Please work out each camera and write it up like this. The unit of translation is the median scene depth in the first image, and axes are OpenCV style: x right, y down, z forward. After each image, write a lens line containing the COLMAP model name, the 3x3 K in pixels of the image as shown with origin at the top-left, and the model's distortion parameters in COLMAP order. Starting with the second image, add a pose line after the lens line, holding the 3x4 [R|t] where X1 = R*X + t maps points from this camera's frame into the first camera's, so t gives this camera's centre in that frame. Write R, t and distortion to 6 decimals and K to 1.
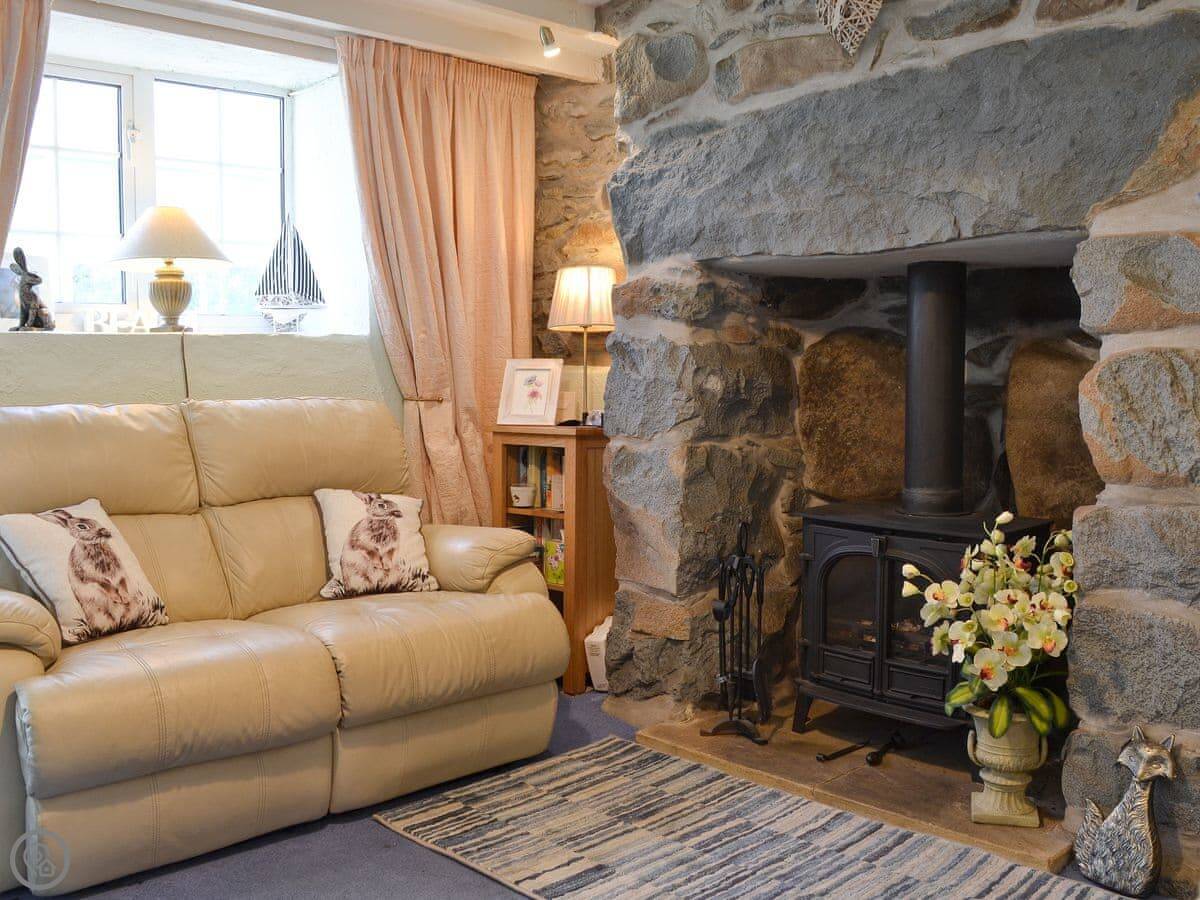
lens RADIAL K [[1148.5, 0, 596.8], [0, 1148.5, 449.1], [0, 0, 1]] dist [-0.057257, 0.000000]
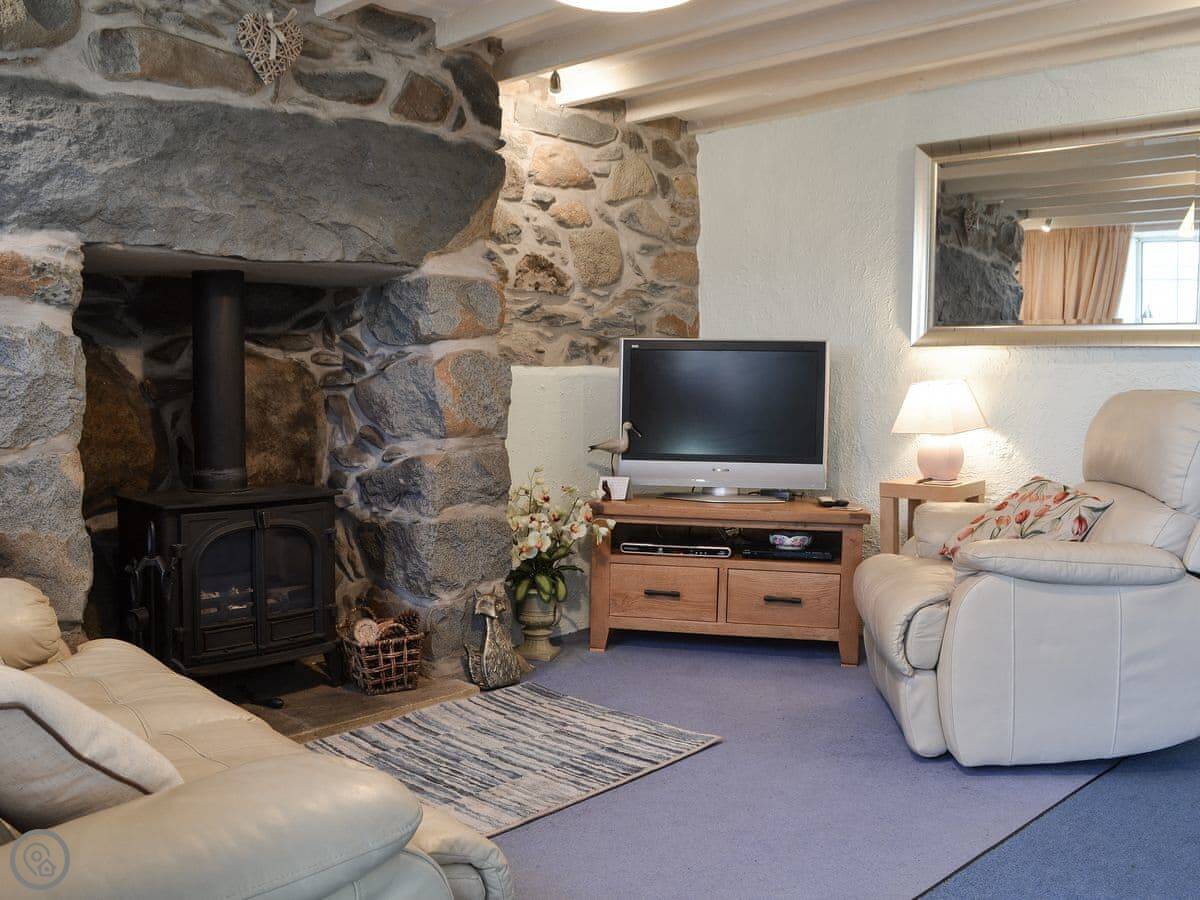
lens RADIAL K [[1148.5, 0, 596.4], [0, 1148.5, 449.7], [0, 0, 1]] dist [-0.057257, 0.000000]
pose [[-0.037993, -0.072885, 0.996616, -0.920101], [0.068210, 0.994821, 0.075354, -0.047552], [-0.996947, 0.070842, -0.032825, 0.719799]]
